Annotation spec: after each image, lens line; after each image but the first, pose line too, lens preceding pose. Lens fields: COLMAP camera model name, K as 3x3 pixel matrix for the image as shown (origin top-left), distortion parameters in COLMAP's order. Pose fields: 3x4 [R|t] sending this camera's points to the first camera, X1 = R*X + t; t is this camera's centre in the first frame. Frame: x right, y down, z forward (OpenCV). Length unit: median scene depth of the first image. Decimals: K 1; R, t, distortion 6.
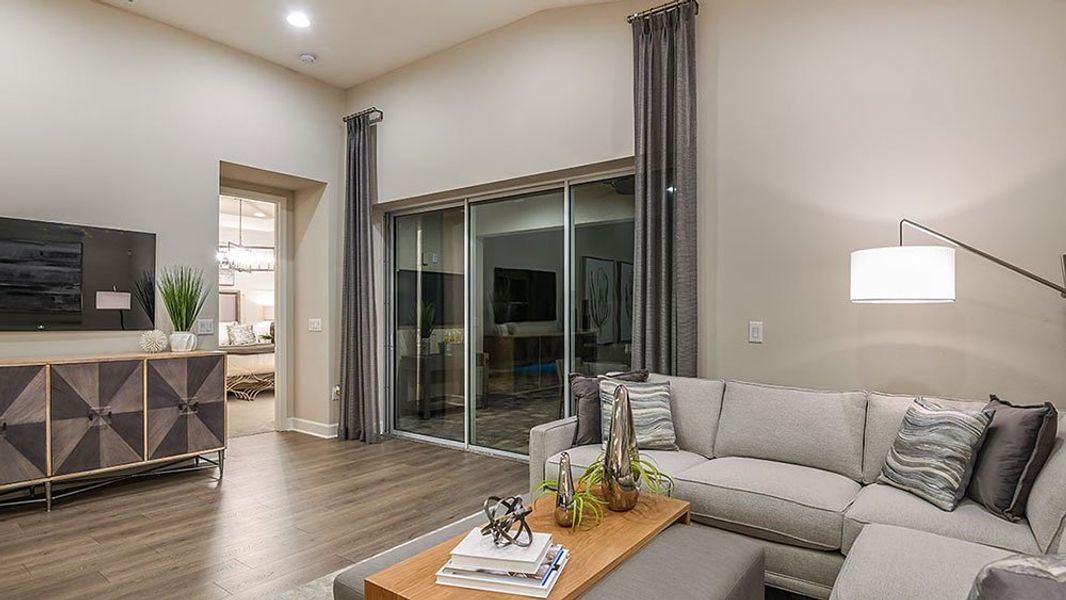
lens RADIAL K [[563.7, 0, 545.7], [0, 563.7, 304.8], [0, 0, 1]] dist [0.015134, -0.015001]
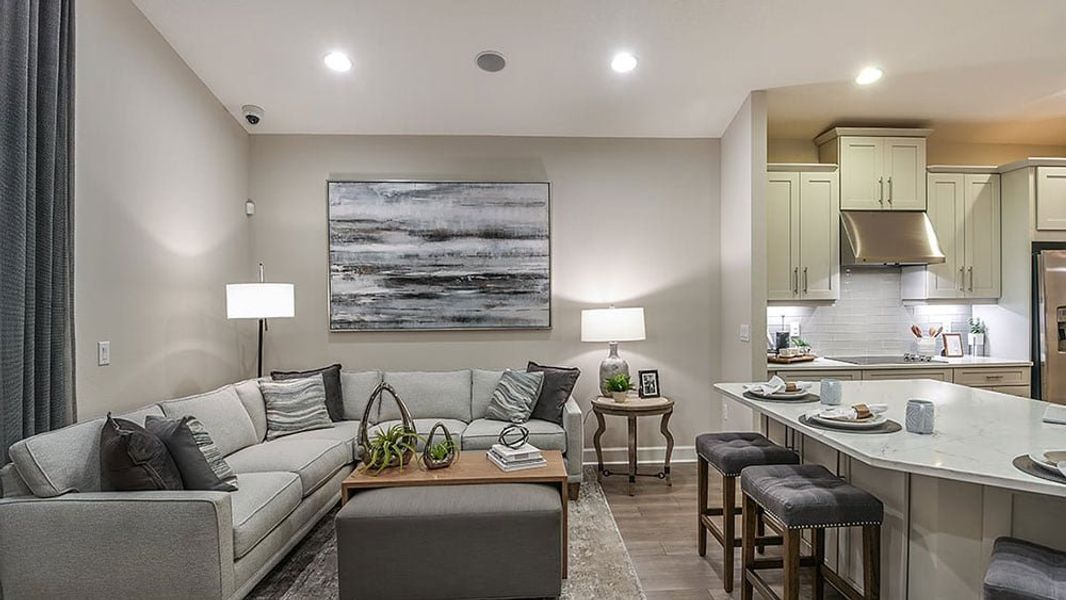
lens RADIAL K [[563.7, 0, 559.4], [0, 563.7, 311.0], [0, 0, 1]] dist [0.015134, -0.015001]
pose [[-0.663994, -0.000312, 0.747738, -0.786477], [-0.002708, 0.999994, -0.001988, -0.018649], [-0.747733, -0.003345, -0.663991, 1.075569]]
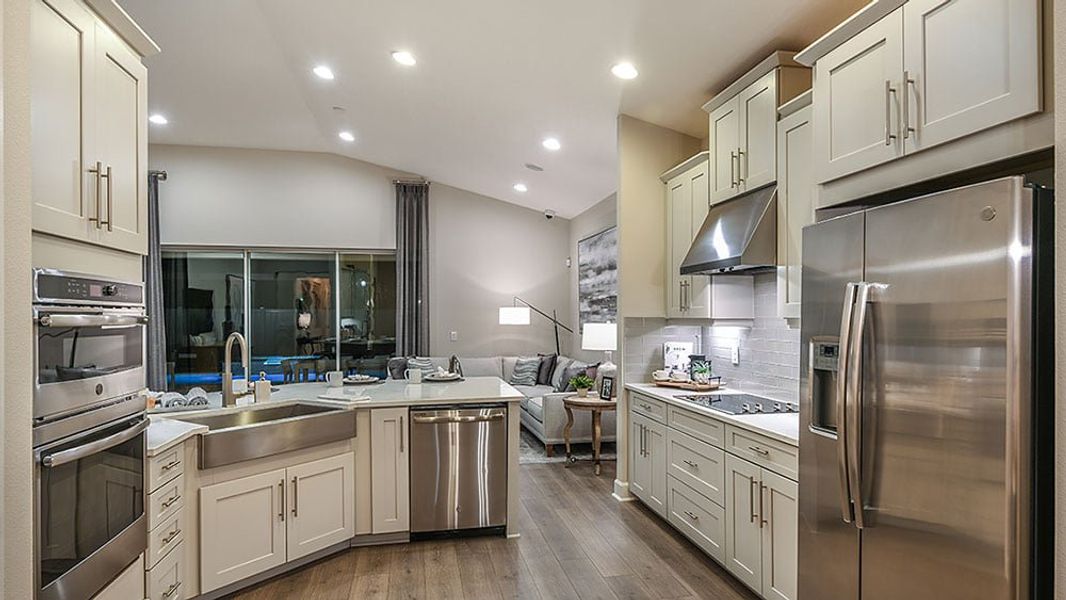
lens RADIAL K [[617.2, 0, 527.8], [0, 617.2, 309.7], [0, 0, 1]] dist [0.009234, -0.008563]
pose [[0.669755, 0.005005, 0.742565, -1.357508], [-0.008306, 0.999965, 0.000752, -0.067542], [-0.742535, -0.006672, 0.669774, -0.954958]]
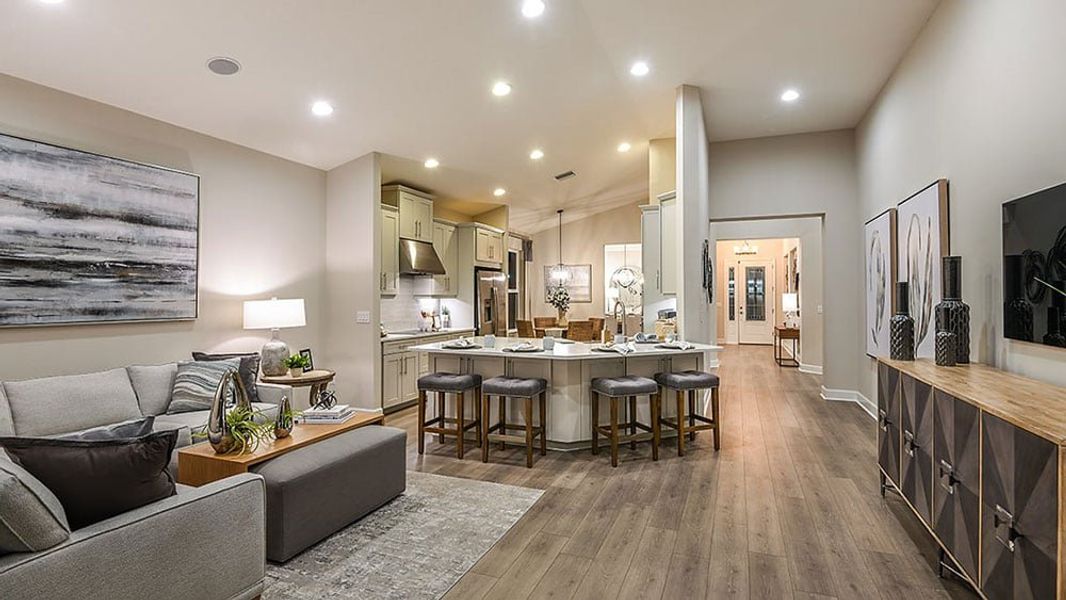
lens RADIAL K [[492.3, 0, 544.7], [0, 492.3, 297.3], [0, 0, 1]] dist [-0.000115, -0.001119]
pose [[-0.962863, 0.004559, -0.269952, -0.207335], [0.009382, 0.999819, -0.016579, -0.004337], [0.269827, -0.018496, -0.962731, 1.623233]]
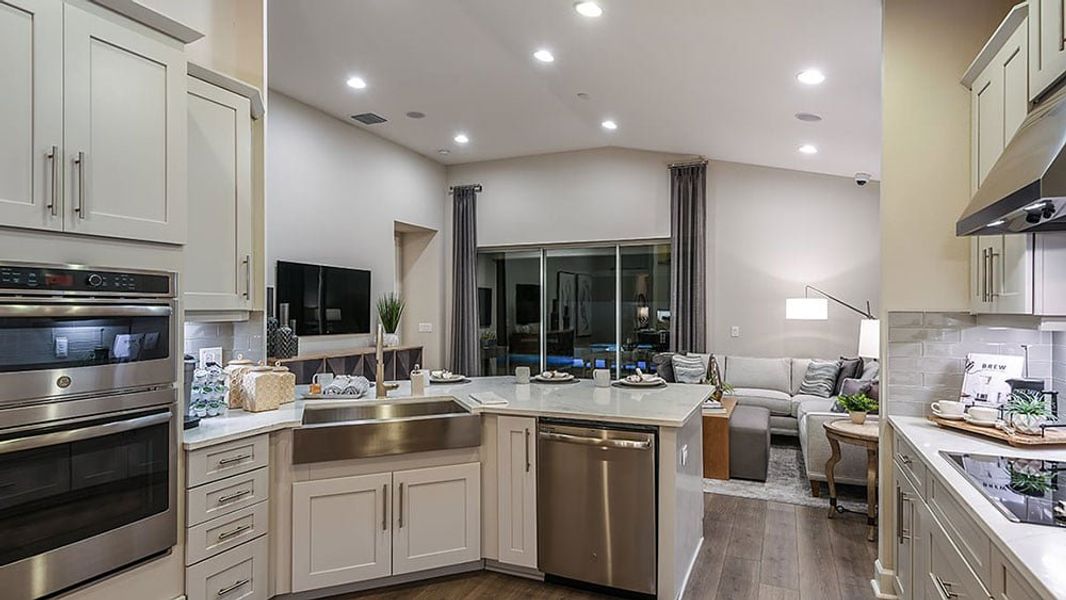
lens RADIAL K [[563.7, 0, 538.8], [0, 563.7, 304.9], [0, 0, 1]] dist [0.015134, -0.015001]
pose [[0.973642, 0.002172, 0.228073, -0.816595], [-0.004252, 0.999954, 0.008630, -0.065271], [-0.228044, -0.009372, 0.973606, -0.857638]]
